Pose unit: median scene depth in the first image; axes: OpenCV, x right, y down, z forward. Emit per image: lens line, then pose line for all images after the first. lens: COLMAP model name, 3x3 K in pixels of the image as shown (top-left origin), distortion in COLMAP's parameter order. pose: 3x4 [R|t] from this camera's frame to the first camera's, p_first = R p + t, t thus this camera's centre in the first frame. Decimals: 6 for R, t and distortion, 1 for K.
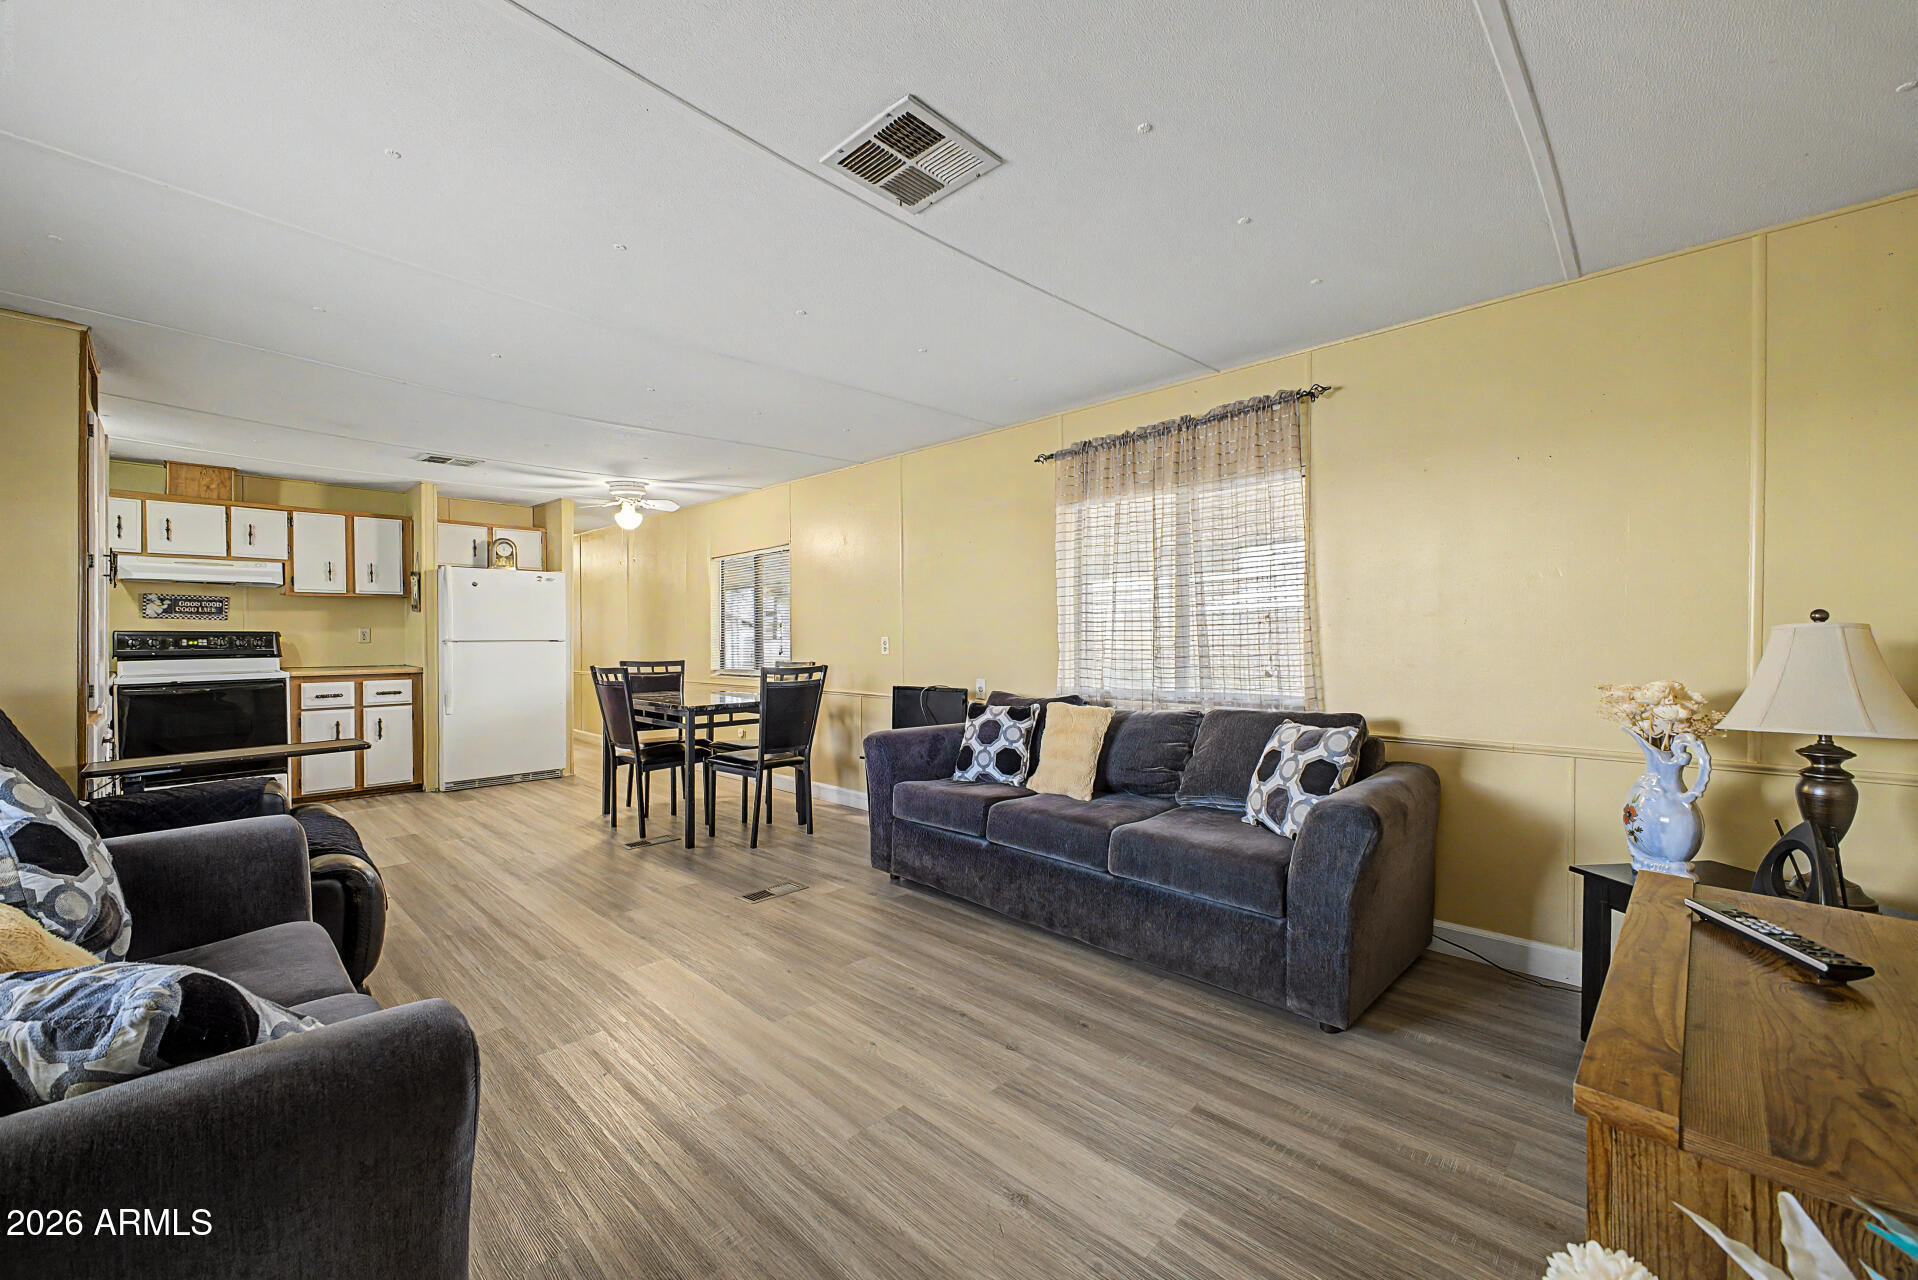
lens RADIAL K [[760.3, 0, 956.1], [0, 760.3, 638.6], [0, 0, 1]] dist [0.021433, -0.006247]
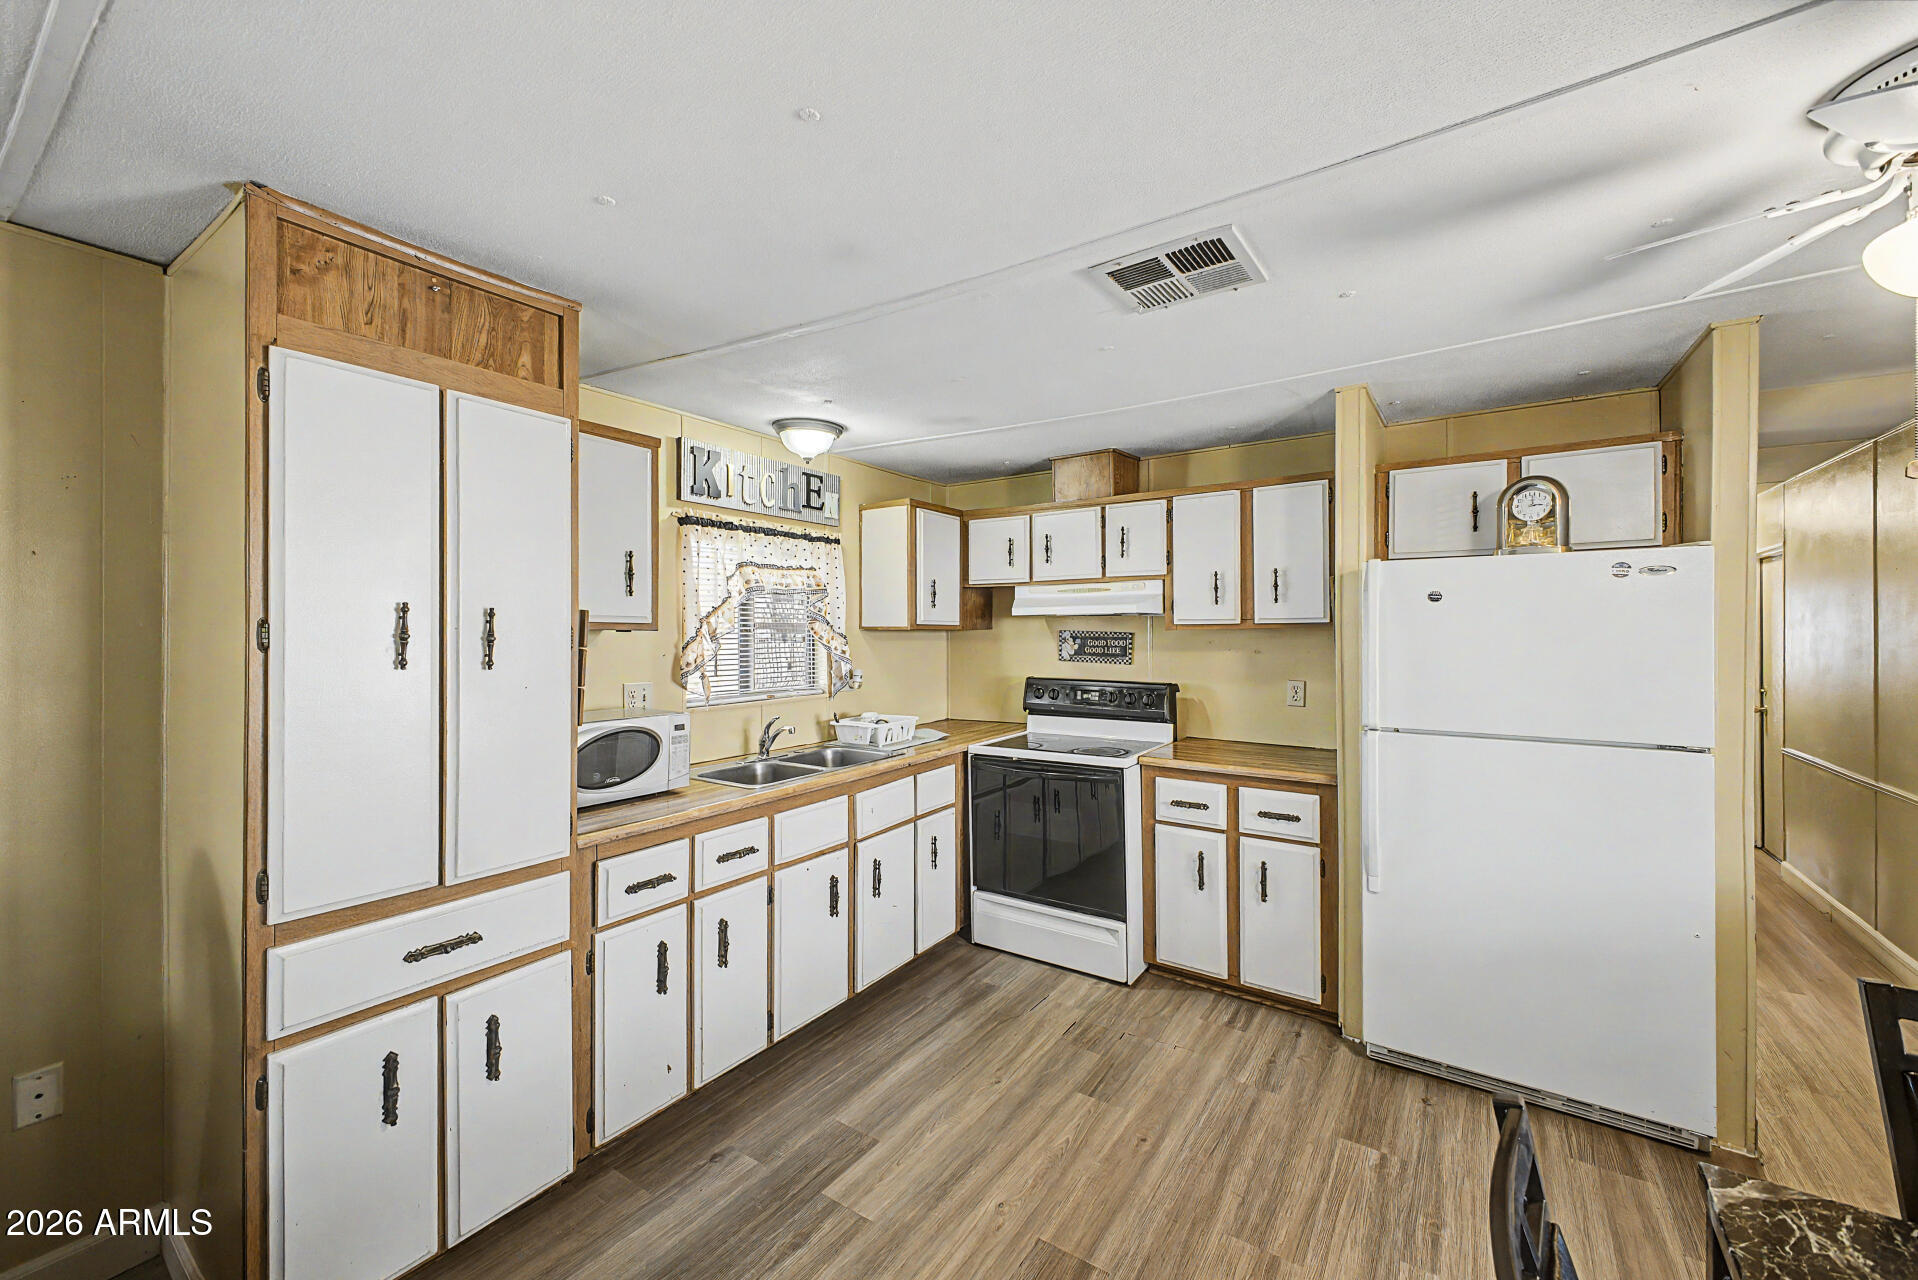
lens RADIAL K [[760.3, 0, 949.8], [0, 760.3, 628.1], [0, 0, 1]] dist [0.021433, -0.006247]
pose [[0.167003, 0.000869, -0.985956, -0.274776], [0.000365, 0.999999, 0.000943, -0.058572], [0.985956, -0.000517, 0.167002, 0.715851]]
